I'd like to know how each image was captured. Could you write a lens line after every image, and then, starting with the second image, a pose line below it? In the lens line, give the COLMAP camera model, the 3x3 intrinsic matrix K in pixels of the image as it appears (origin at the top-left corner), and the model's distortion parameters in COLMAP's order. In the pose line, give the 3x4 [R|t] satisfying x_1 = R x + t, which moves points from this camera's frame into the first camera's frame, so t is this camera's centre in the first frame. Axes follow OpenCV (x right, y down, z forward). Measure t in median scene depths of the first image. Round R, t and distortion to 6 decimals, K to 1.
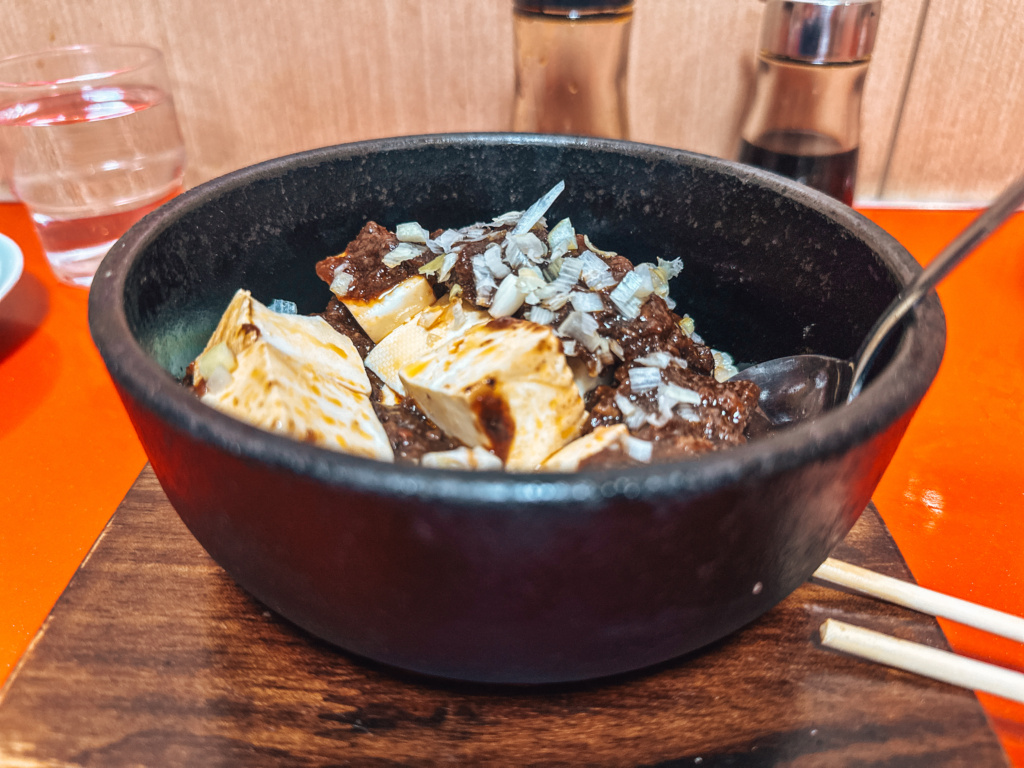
lens RADIAL K [[720.9, 0, 549.5], [0, 720.9, 382.6], [0, 0, 1]] dist [-0.045713, 0.004856]
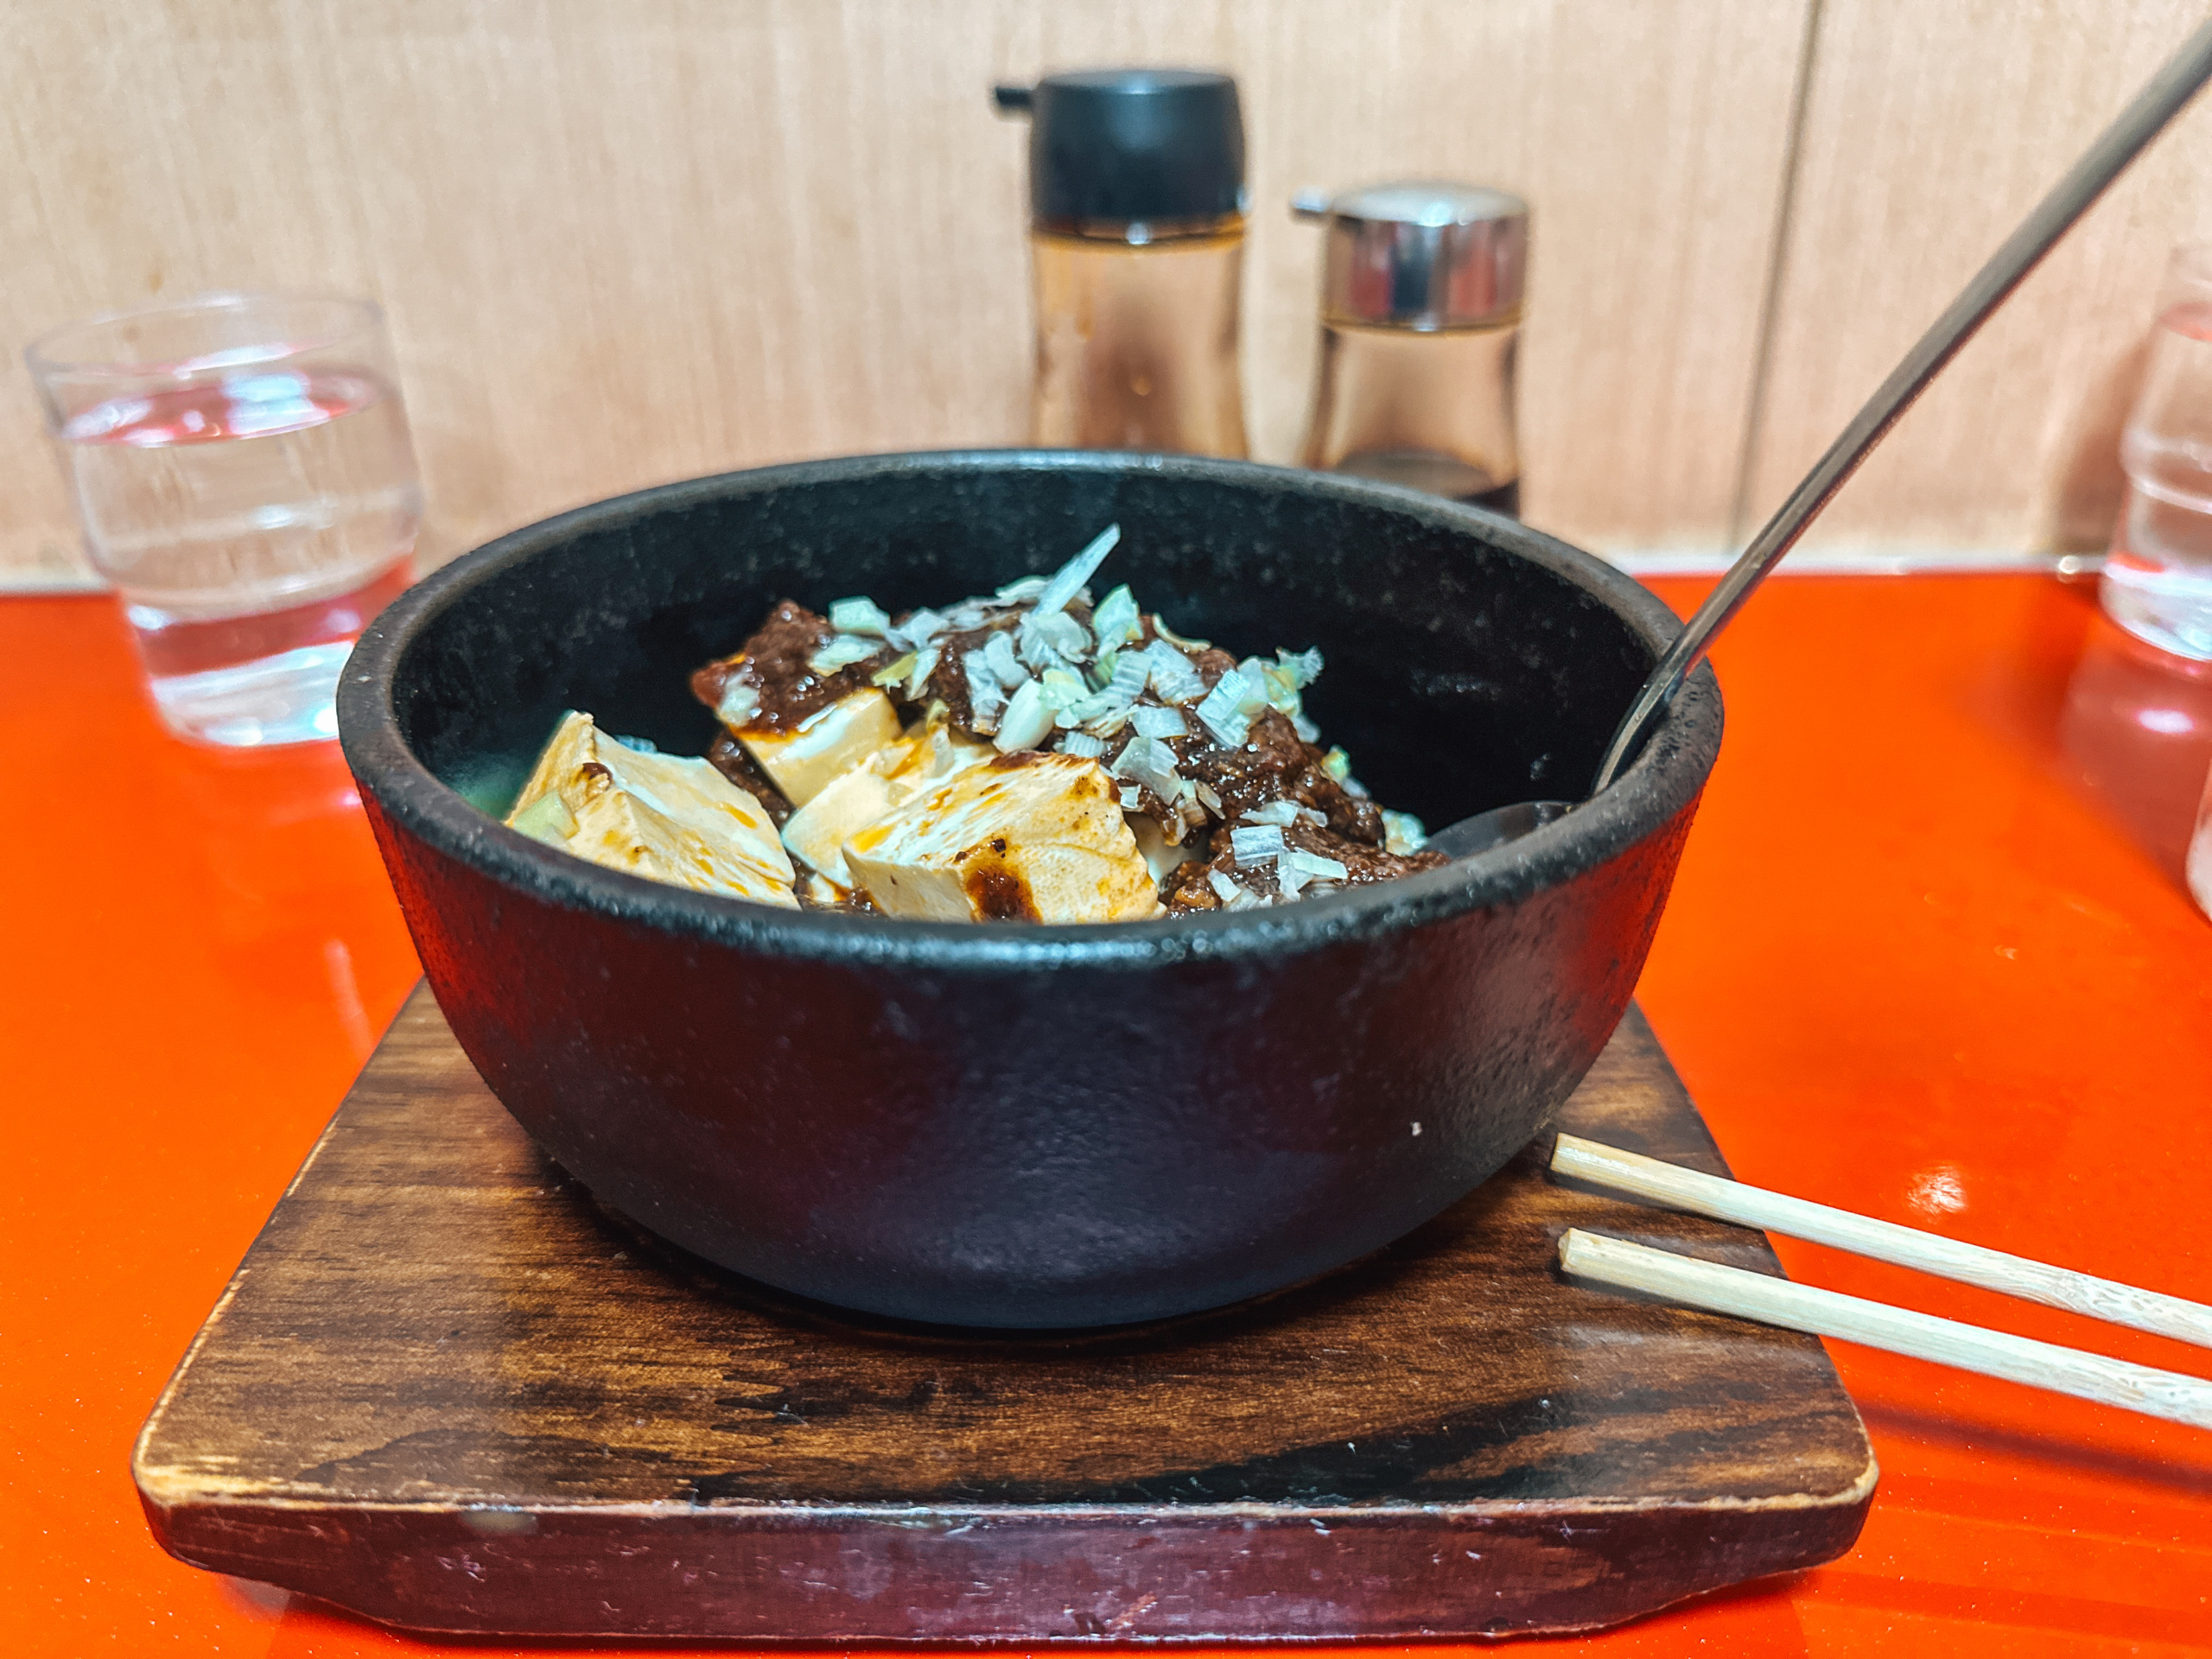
lens RADIAL K [[1557.4, 0, 1186.9], [0, 1557.4, 826.5], [0, 0, 1]] dist [-0.045713, 0.004856]
pose [[0.999016, -0.025002, 0.036637, 0.027540], [0.028399, 0.995040, -0.095338, 0.101959], [-0.034072, 0.096284, 0.994771, -0.287030]]
